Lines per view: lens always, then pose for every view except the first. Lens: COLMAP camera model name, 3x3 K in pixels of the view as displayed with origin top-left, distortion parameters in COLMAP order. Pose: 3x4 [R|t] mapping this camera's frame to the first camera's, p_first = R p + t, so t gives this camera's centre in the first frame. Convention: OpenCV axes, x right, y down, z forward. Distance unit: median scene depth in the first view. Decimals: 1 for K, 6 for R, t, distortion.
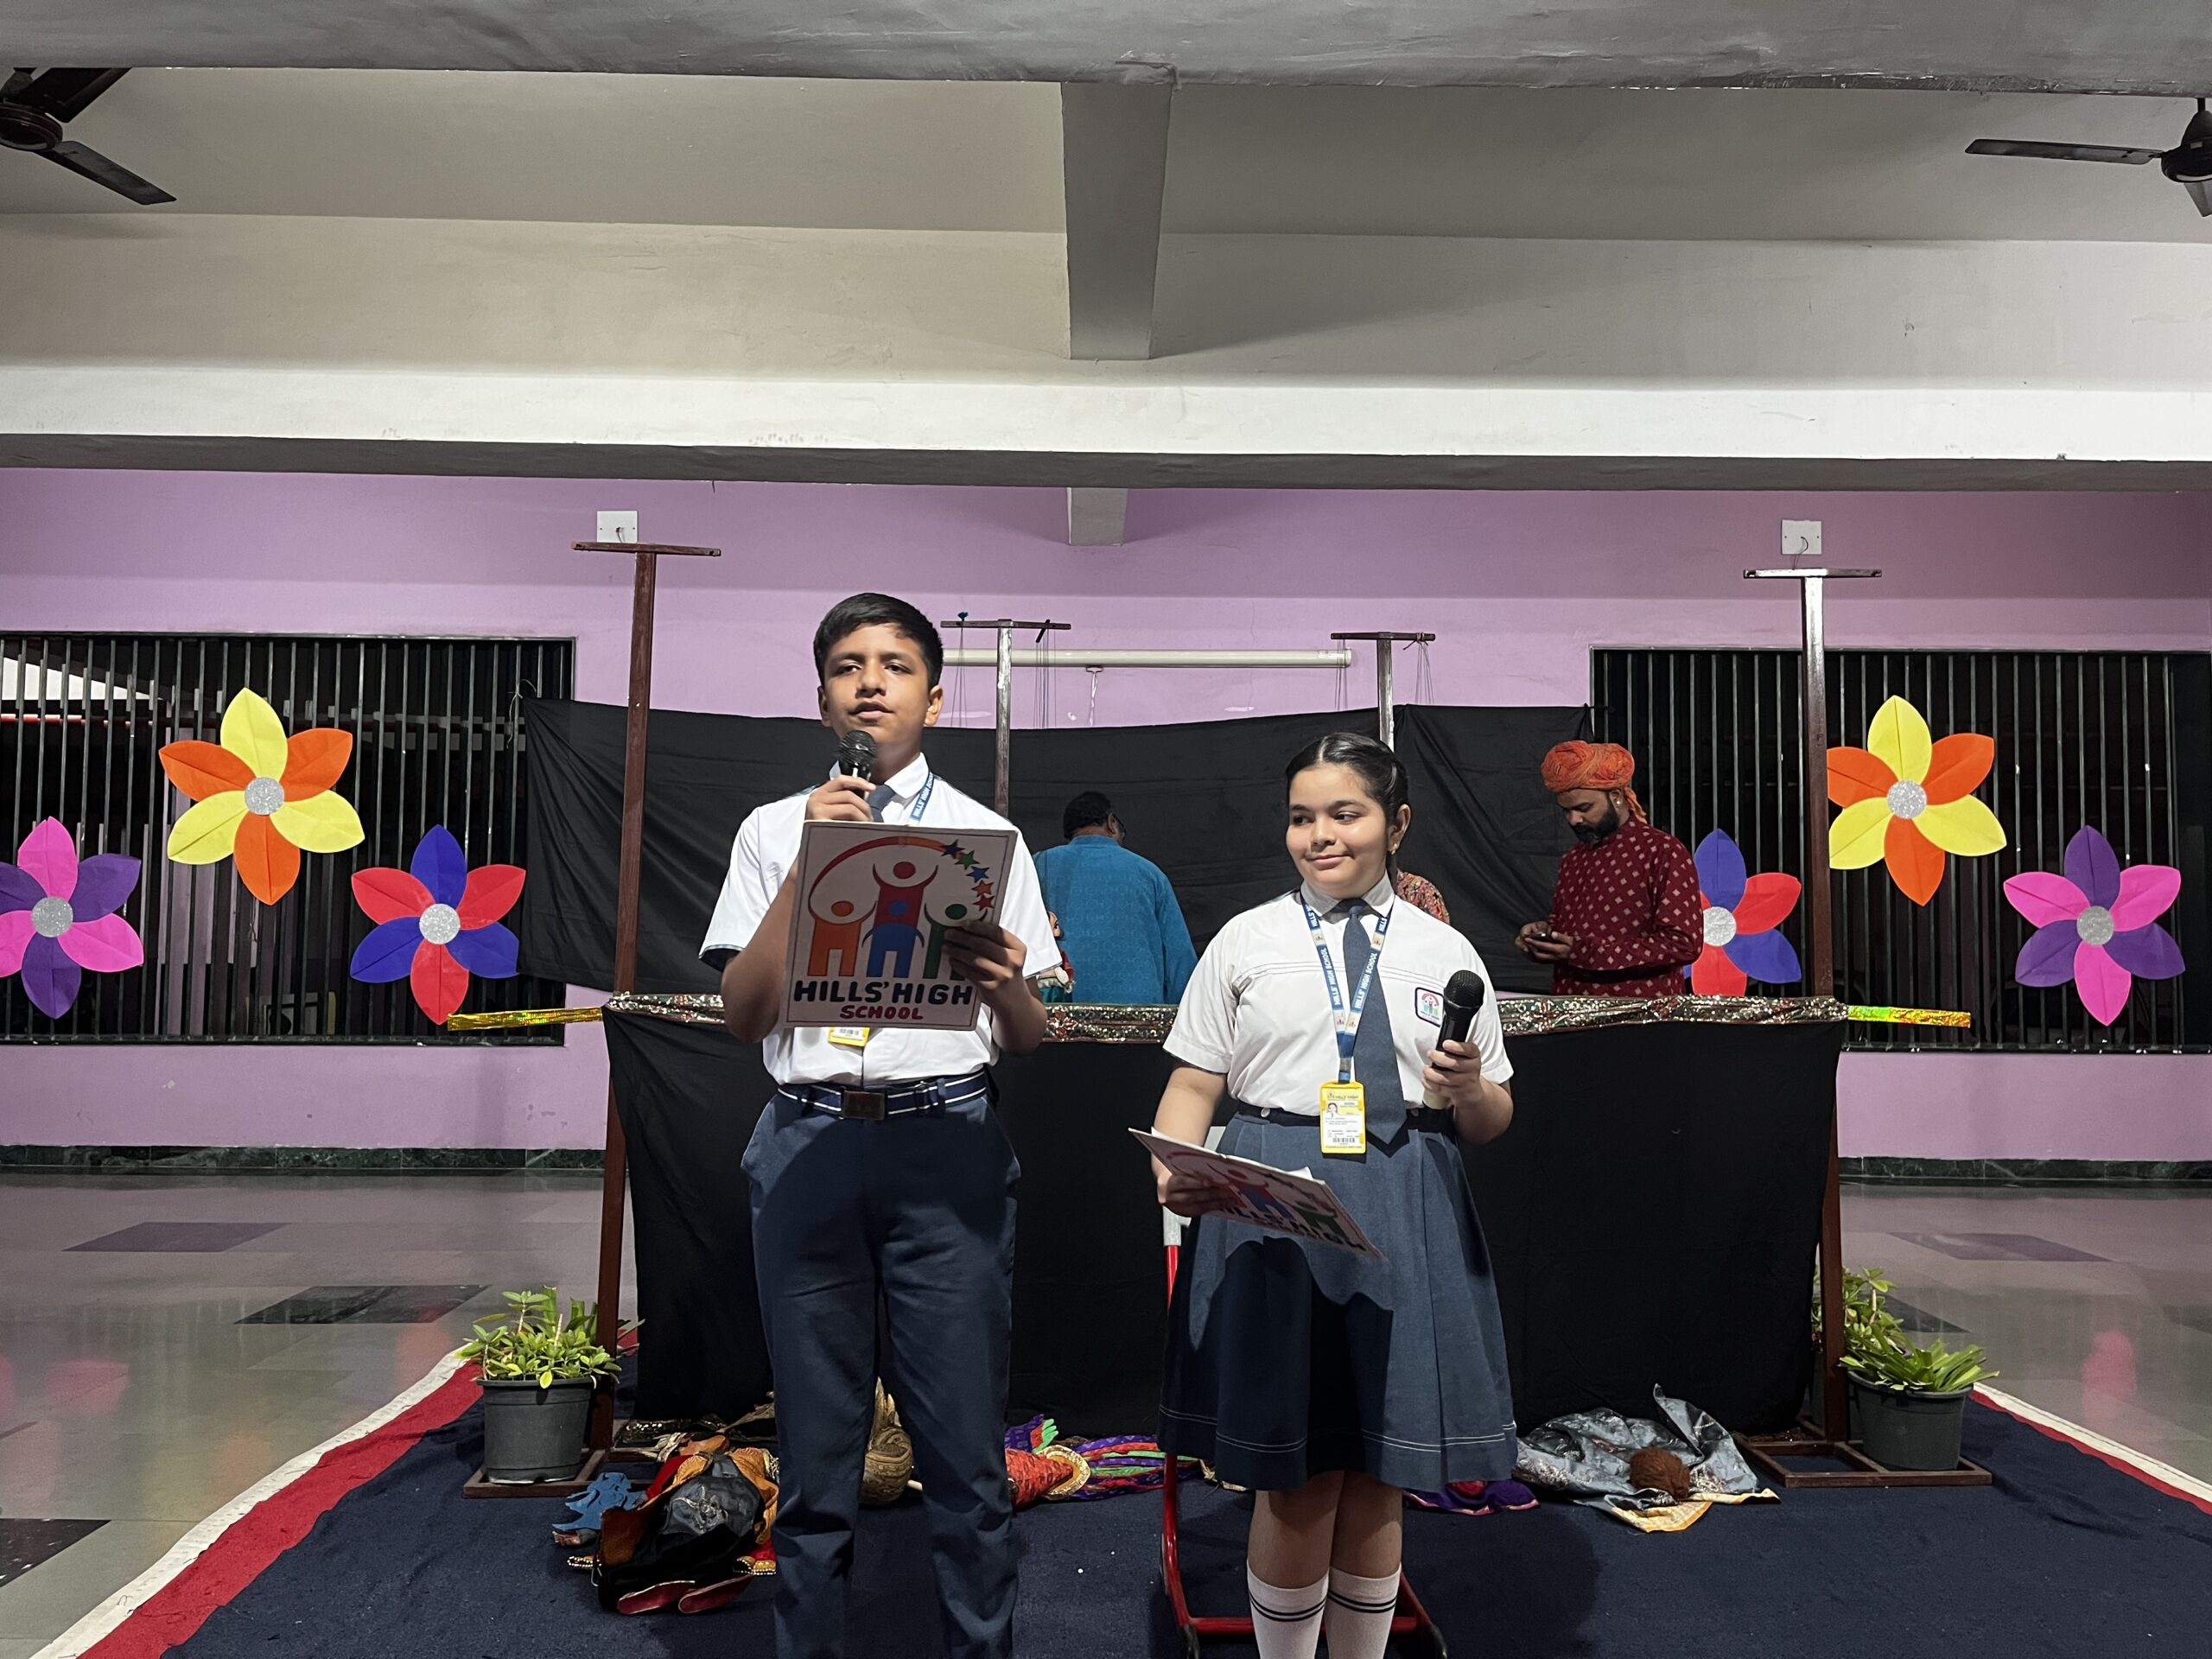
lens RADIAL K [[1704.4, 0, 1113.8], [0, 1704.4, 821.9], [0, 0, 1]] dist [0.042926, -0.034158]
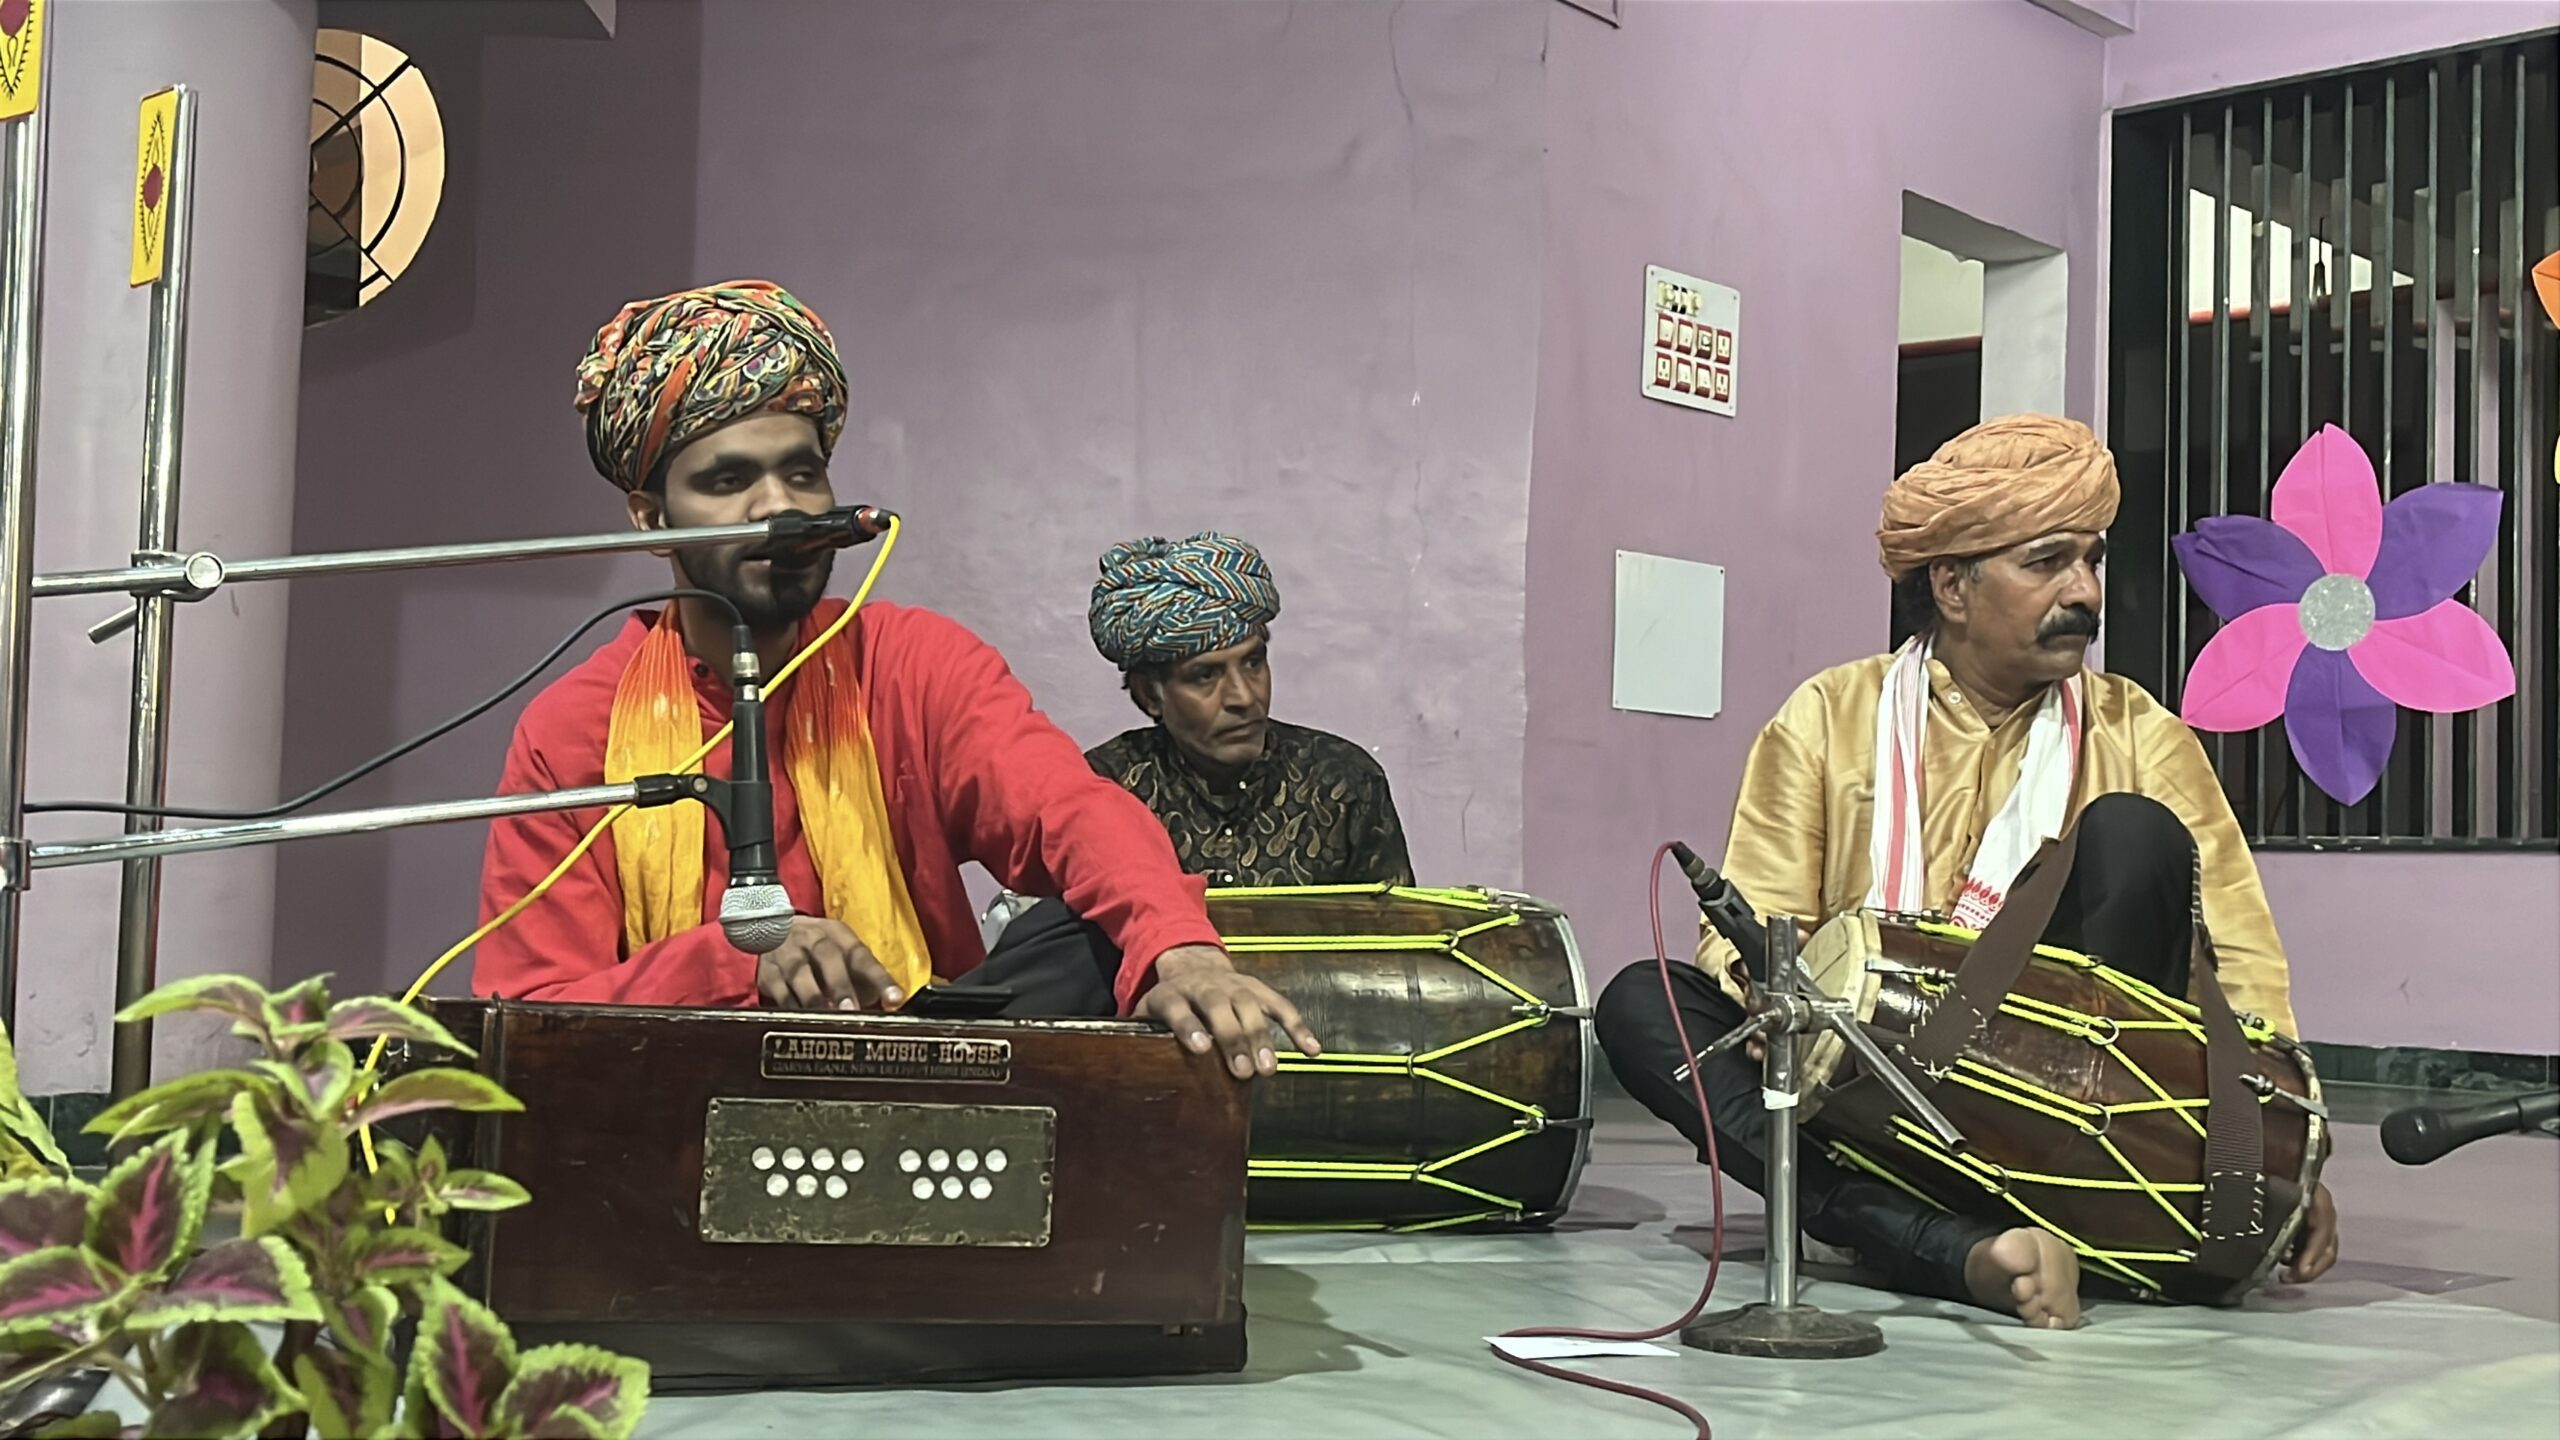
lens RADIAL K [[2952.0, 0, 1276.0], [0, 2952.0, 736.0], [0, 0, 1]] dist [0.015801, 0.000000]
pose [[0.704650, -0.026111, -0.709075, -0.231520], [0.023694, 0.999631, -0.013264, 0.109347], [0.709160, -0.007455, 0.705009, 0.151154]]
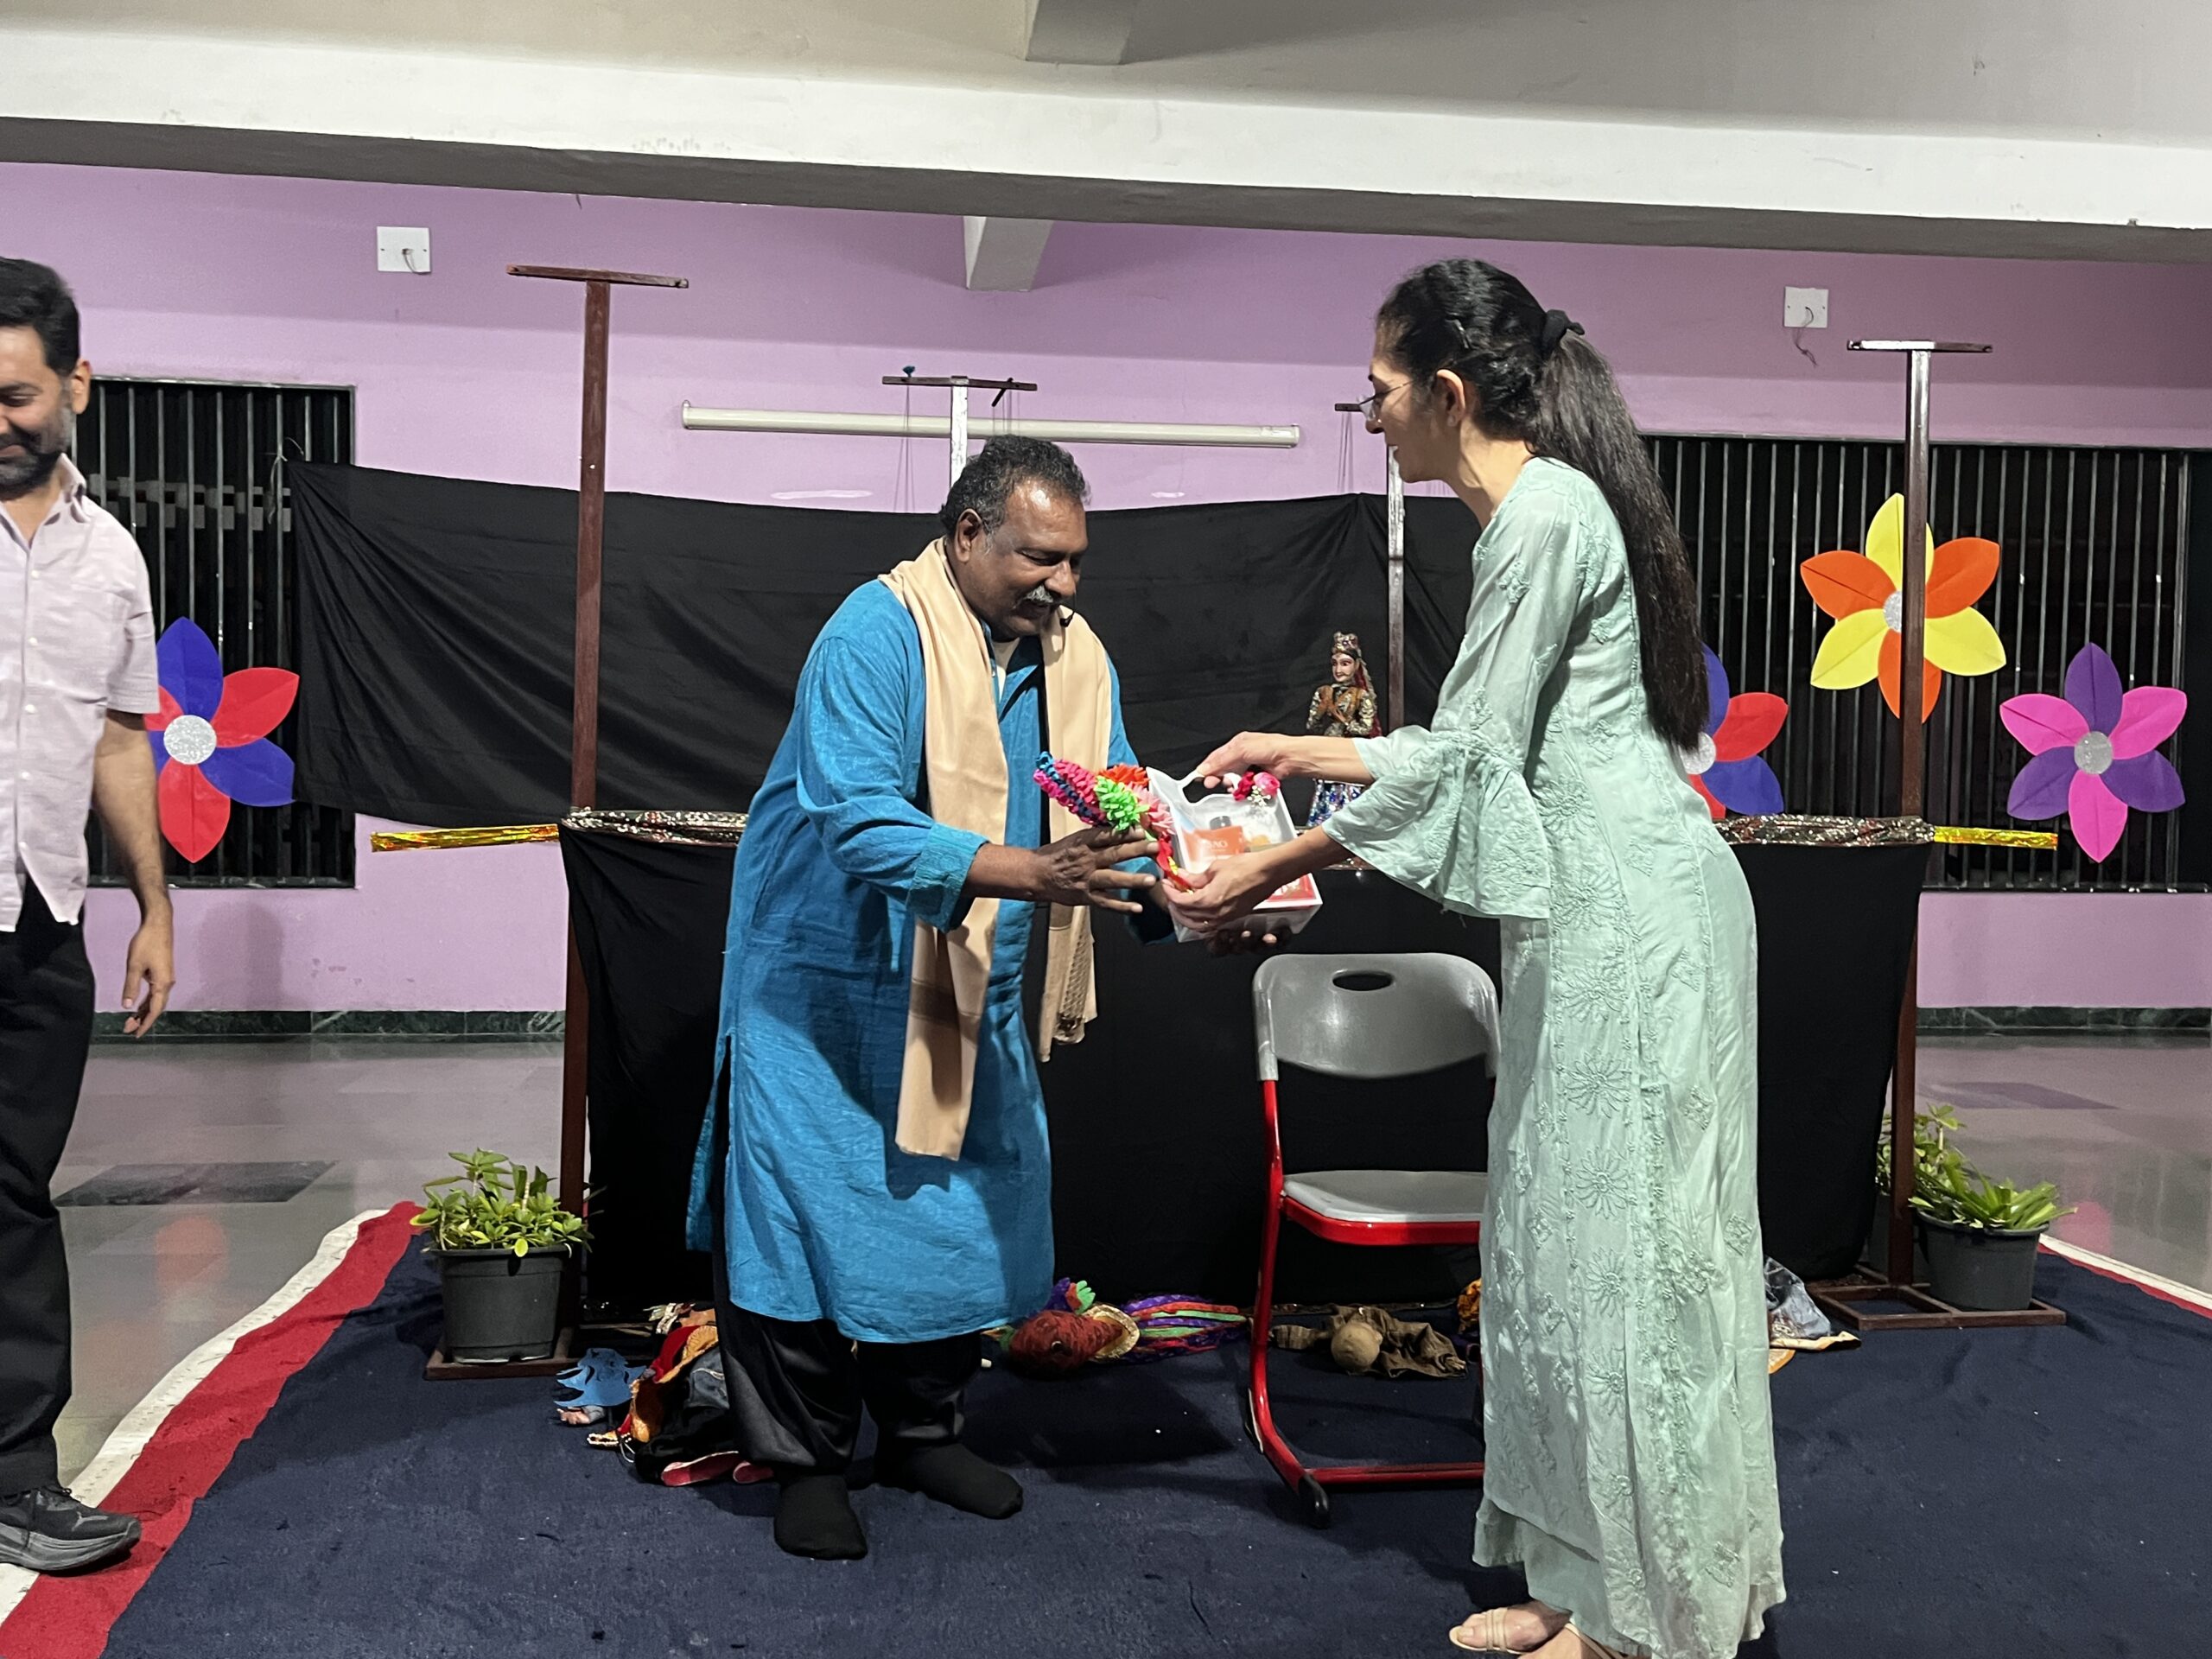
lens RADIAL K [[2034.6, 0, 1121.3], [0, 2034.6, 843.5], [0, 0, 1]] dist [0.028519, 0.000000]
pose [[0.993687, 0.000821, 0.112187, -0.070271], [-0.012118, 0.994909, 0.100050, 0.006453], [-0.111534, -0.100778, 0.988638, -0.018806]]
